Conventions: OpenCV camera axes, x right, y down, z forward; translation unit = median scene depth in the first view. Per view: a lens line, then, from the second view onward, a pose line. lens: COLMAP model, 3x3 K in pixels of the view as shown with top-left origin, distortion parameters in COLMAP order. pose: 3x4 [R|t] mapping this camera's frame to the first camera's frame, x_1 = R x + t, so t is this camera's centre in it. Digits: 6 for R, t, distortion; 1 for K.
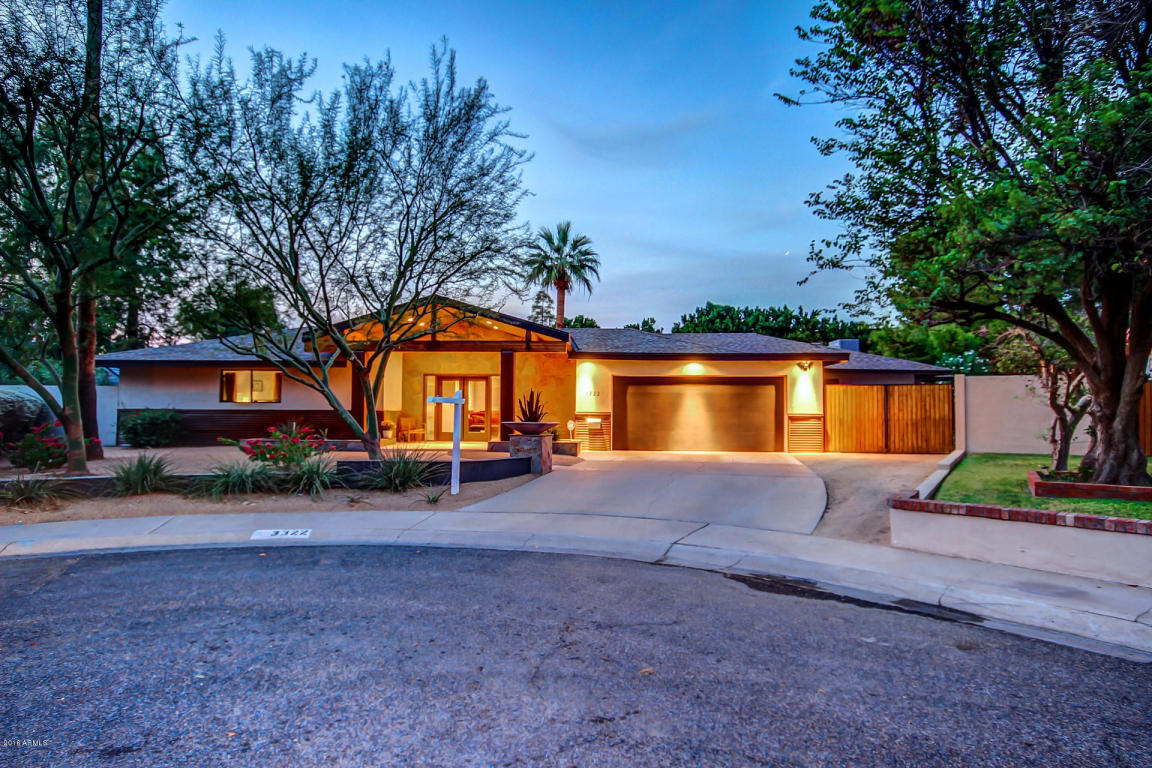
lens RADIAL K [[662.2, 0, 583.0], [0, 662.2, 386.0], [0, 0, 1]] dist [-0.000440, 0.003647]
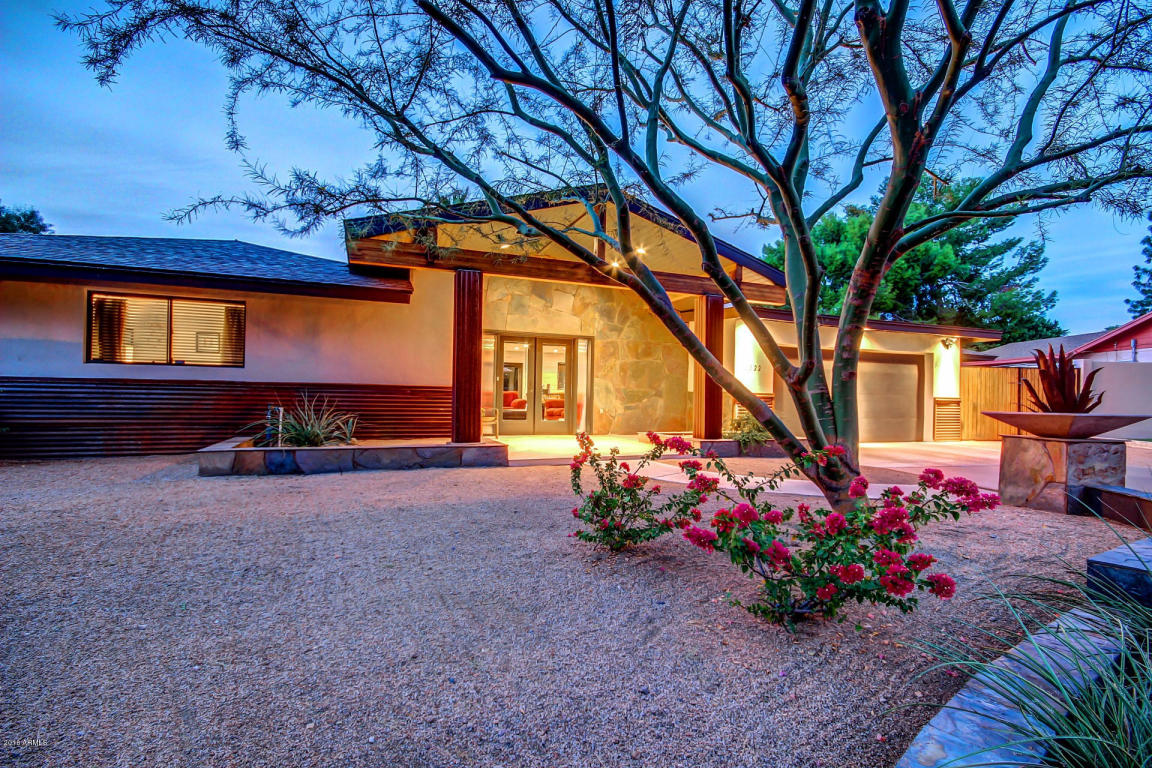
lens RADIAL K [[531.4, 0, 575.1], [0, 531.4, 382.3], [0, 0, 1]] dist [-0.000180, -0.004753]
pose [[0.909276, 0.019773, 0.415723, -0.402921], [-0.027916, 0.999519, 0.013518, 0.024857], [-0.415256, -0.023897, 0.909391, 0.544663]]
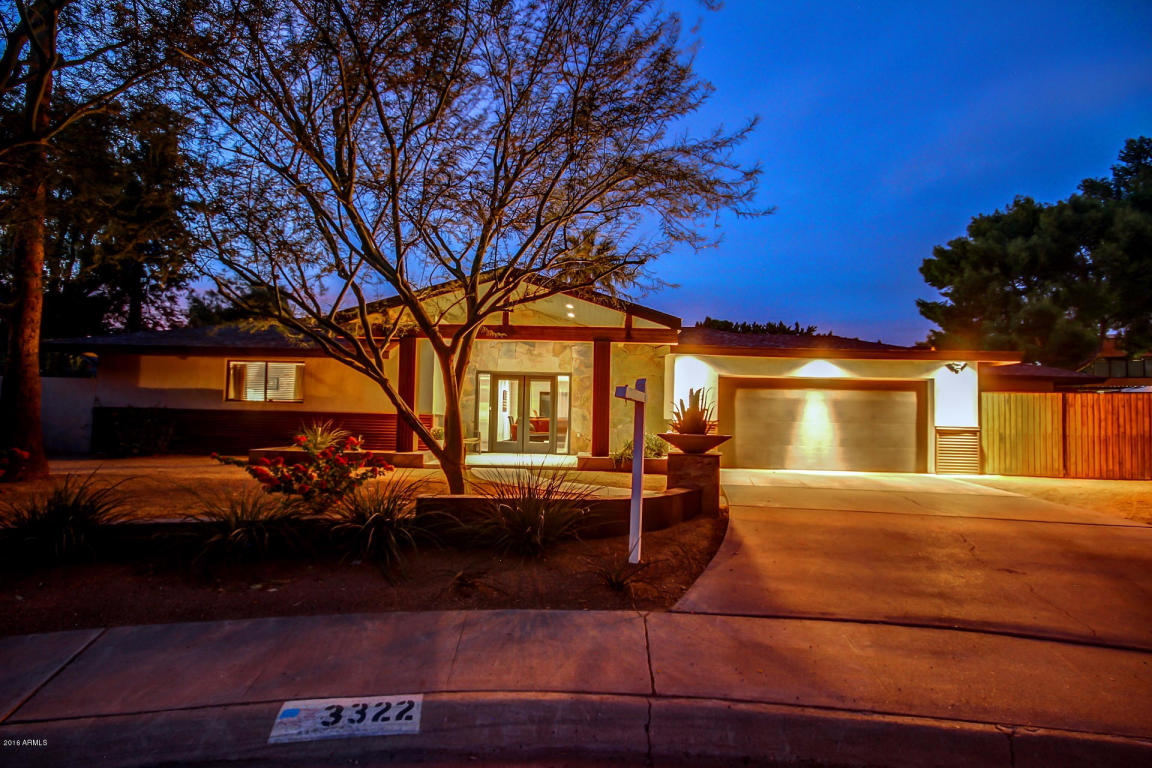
lens RADIAL K [[583.6, 0, 579.4], [0, 583.6, 389.8], [0, 0, 1]] dist [0.009233, -0.005800]
pose [[0.999291, 0.017672, 0.033257, -0.148675], [-0.017269, 0.999775, -0.012352, 0.013107], [-0.033468, 0.011769, 0.999371, 0.287506]]
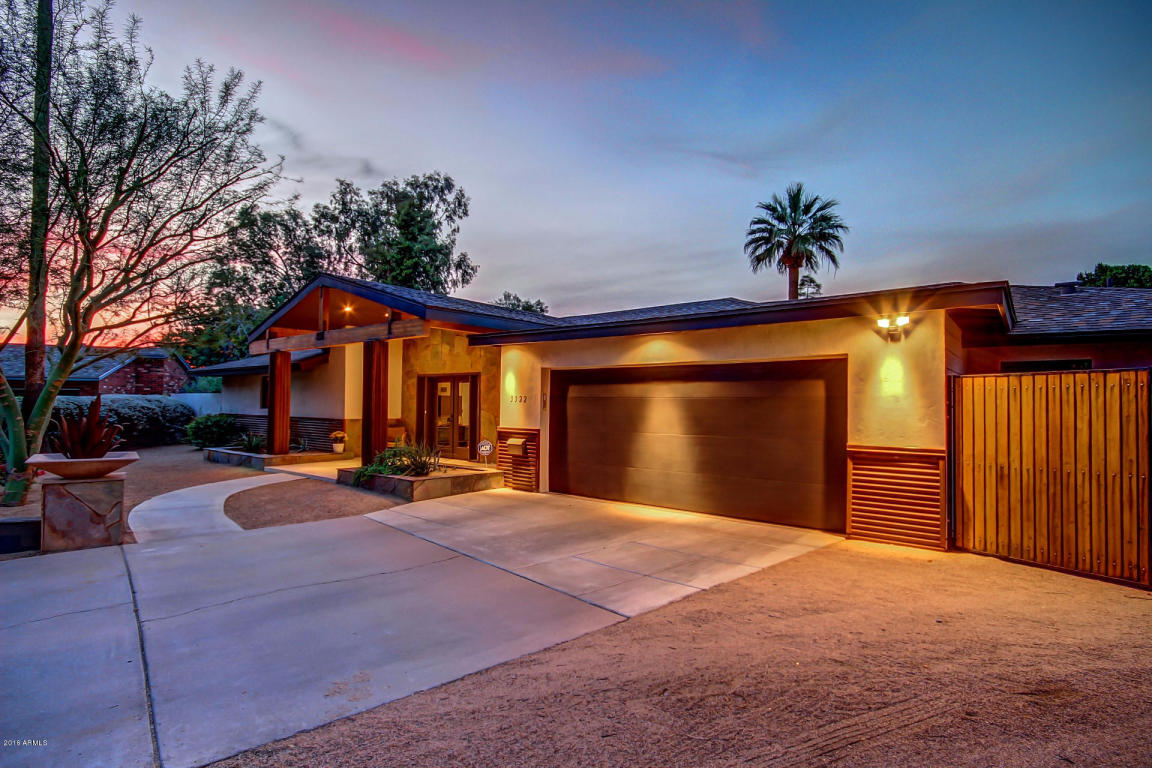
lens RADIAL K [[577.8, 0, 574.0], [0, 577.8, 384.5], [0, 0, 1]] dist [0.009439, -0.000045]
pose [[0.806212, -0.016335, -0.591401, 0.376384], [0.013418, 0.999866, -0.009325, 0.003864], [0.591475, -0.000418, 0.806324, 0.581239]]
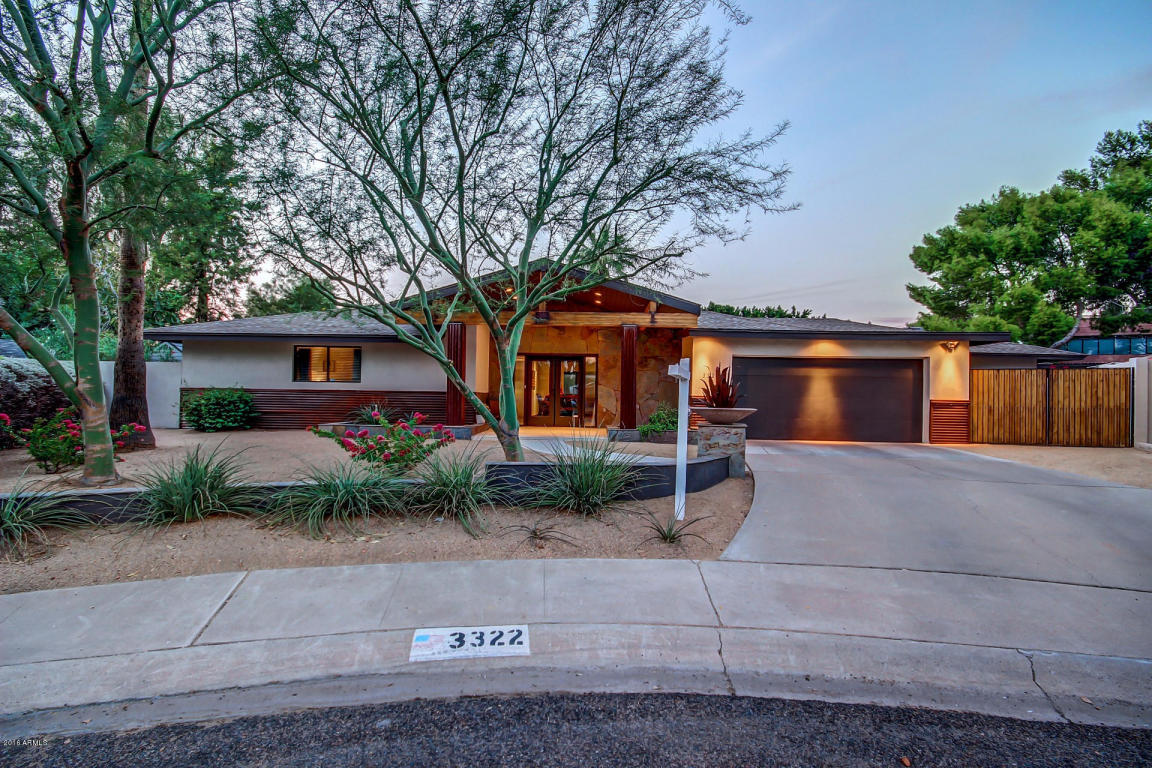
lens RADIAL K [[531.4, 0, 577.5], [0, 531.4, 387.5], [0, 0, 1]] dist [-0.000180, -0.004753]
pose [[0.999899, 0.010118, 0.009999, -0.171673], [-0.010332, 0.999713, 0.021604, 0.013708], [-0.009778, -0.021705, 0.999717, 0.277322]]
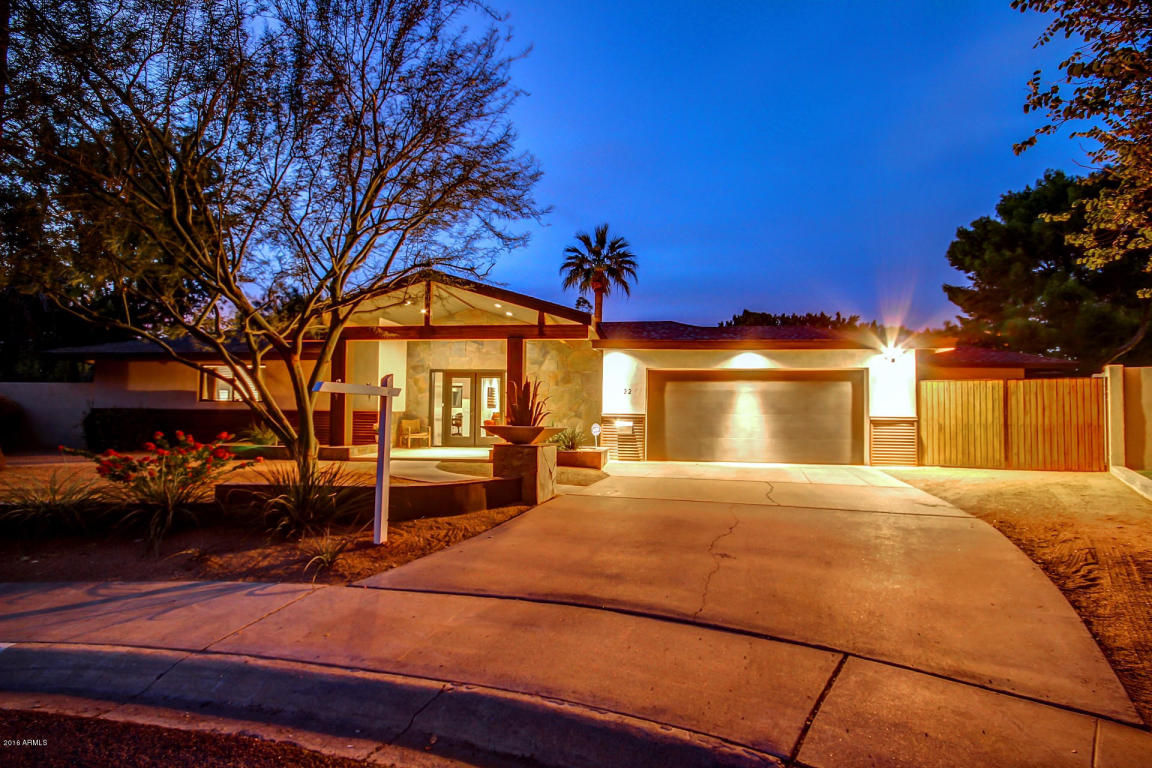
lens RADIAL K [[583.6, 0, 584.8], [0, 583.6, 387.8], [0, 0, 1]] dist [0.009233, -0.005800]
pose [[0.997479, 0.000756, -0.070953, 0.018641], [-0.001387, 0.999960, -0.008840, 0.013517], [0.070944, 0.008916, 0.997440, 0.272056]]
